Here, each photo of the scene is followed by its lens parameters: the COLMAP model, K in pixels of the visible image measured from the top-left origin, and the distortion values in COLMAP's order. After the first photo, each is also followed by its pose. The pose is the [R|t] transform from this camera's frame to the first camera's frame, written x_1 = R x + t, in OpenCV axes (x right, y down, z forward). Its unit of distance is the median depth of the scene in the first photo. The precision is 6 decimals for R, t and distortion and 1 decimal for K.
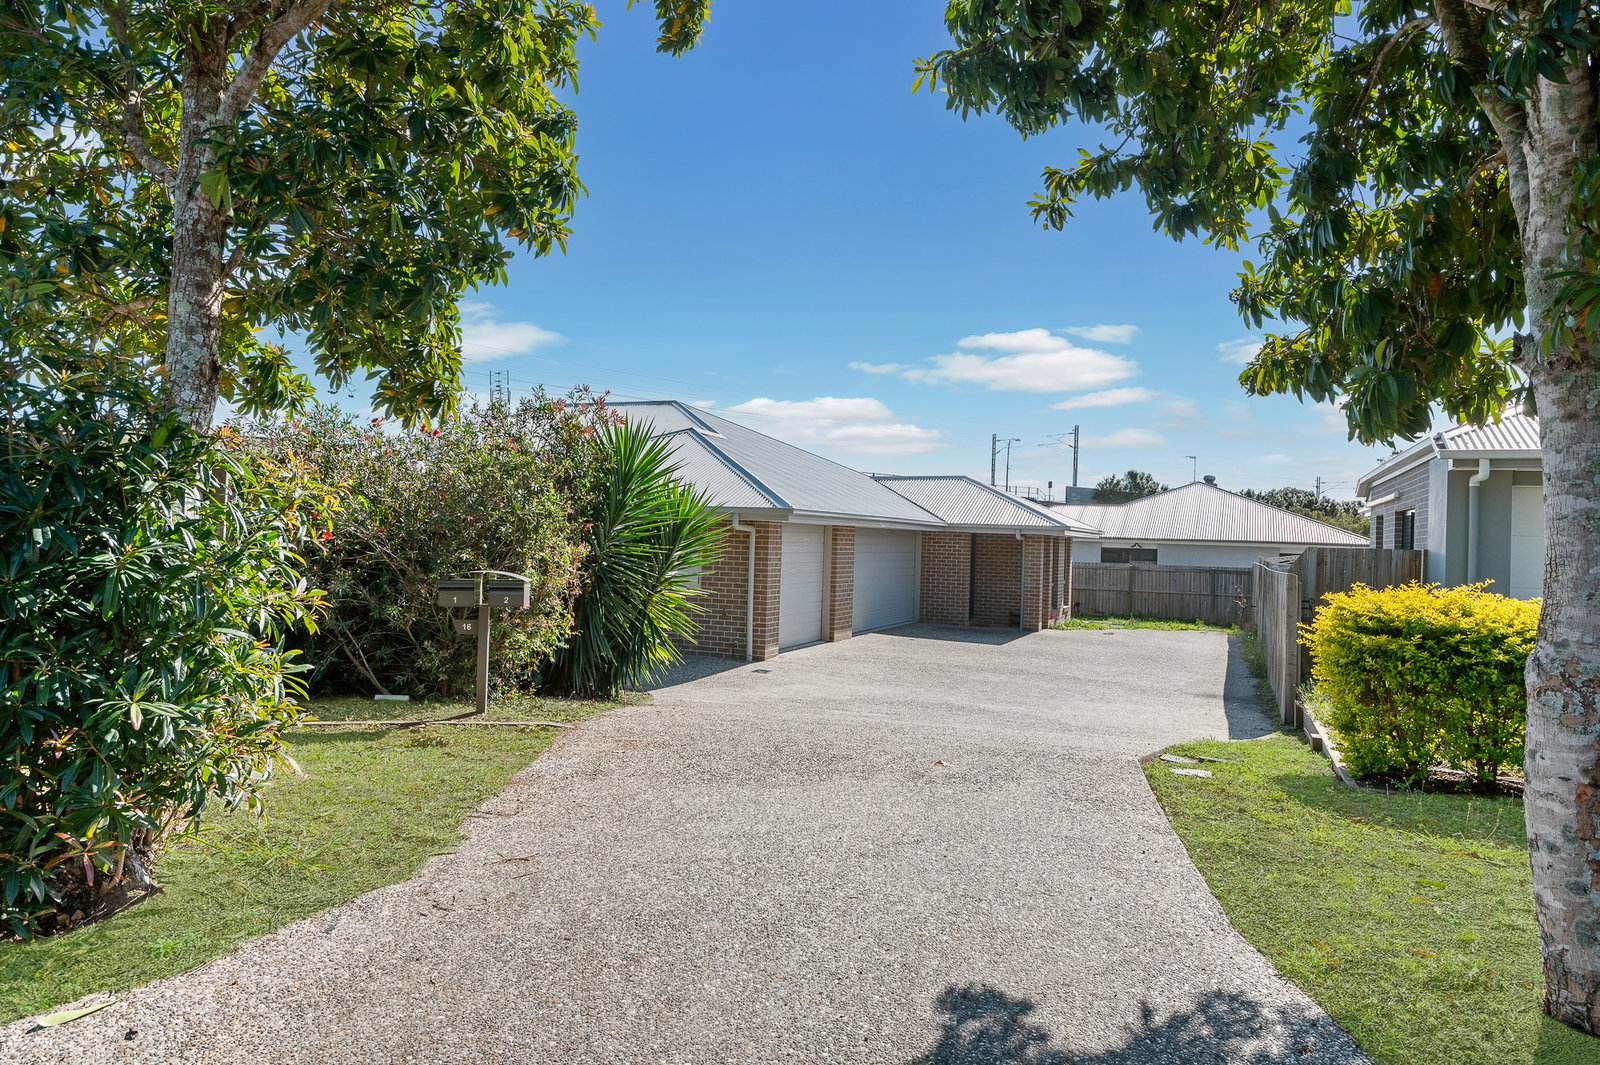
lens RADIAL K [[1006.2, 0, 801.4], [0, 1006.2, 531.7], [0, 0, 1]] dist [0.002609, 0.000650]
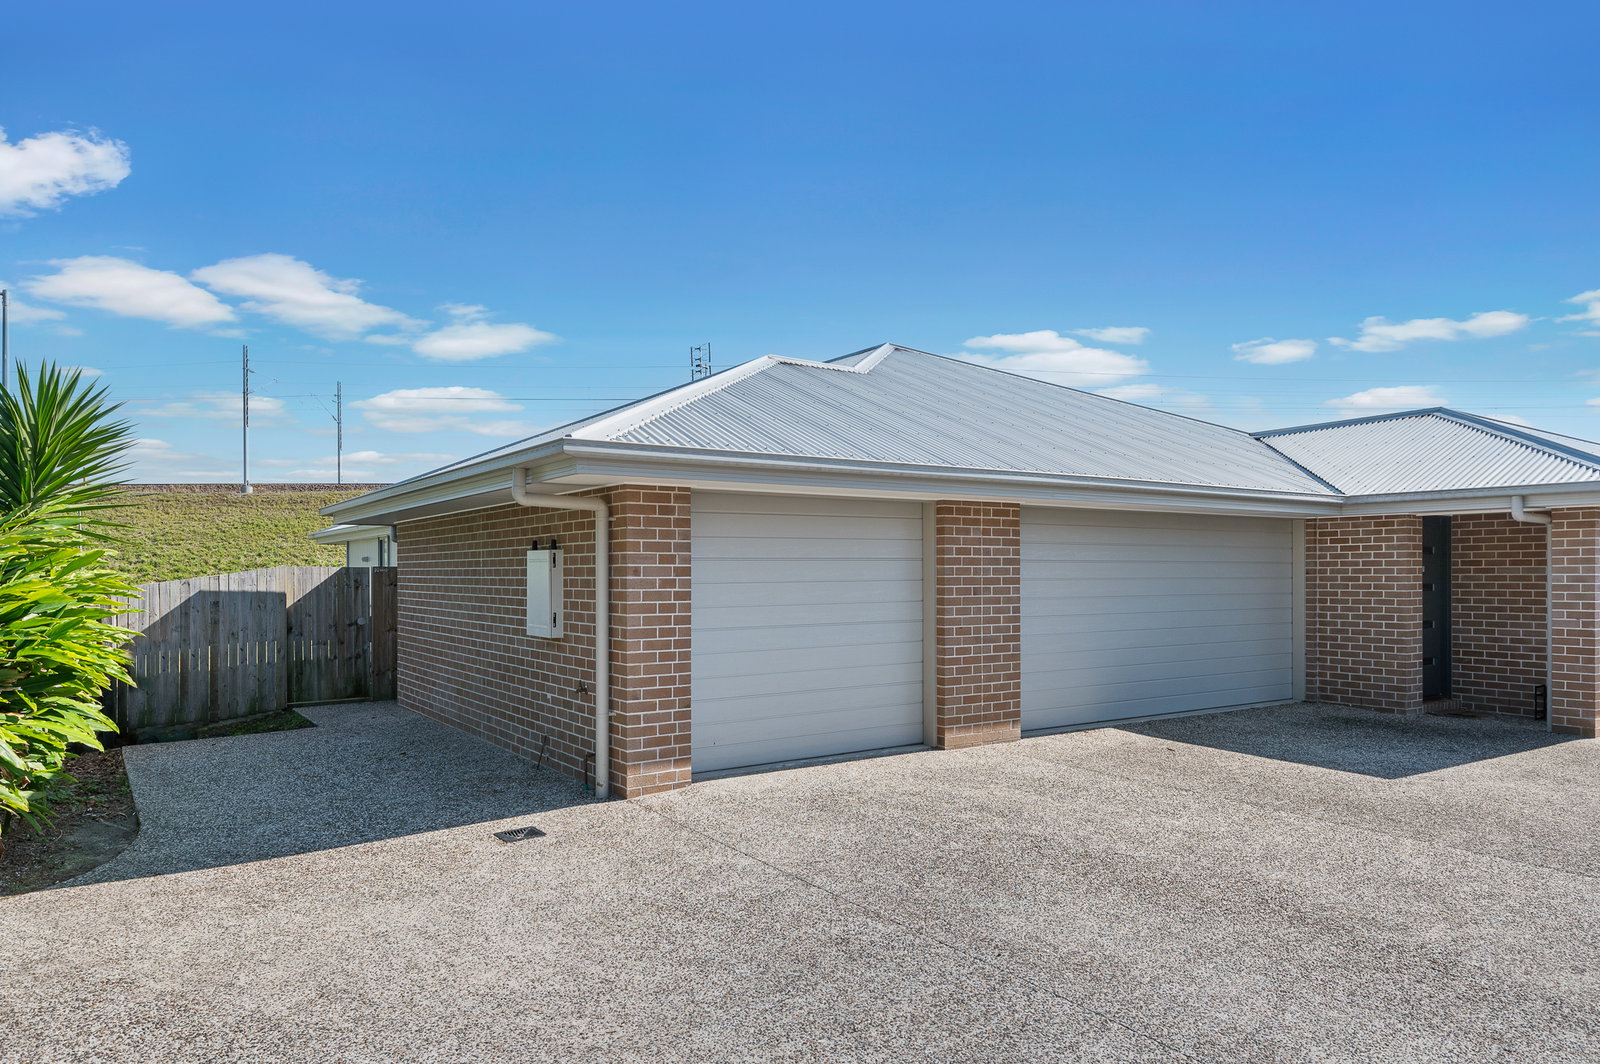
lens RADIAL K [[1006.2, 0, 798.4], [0, 1006.2, 538.2], [0, 0, 1]] dist [0.002609, 0.000650]
pose [[0.831136, -0.050638, -0.553759, 0.235454], [0.030457, 0.998496, -0.045594, 0.030042], [0.555234, 0.021029, 0.831428, 0.564146]]
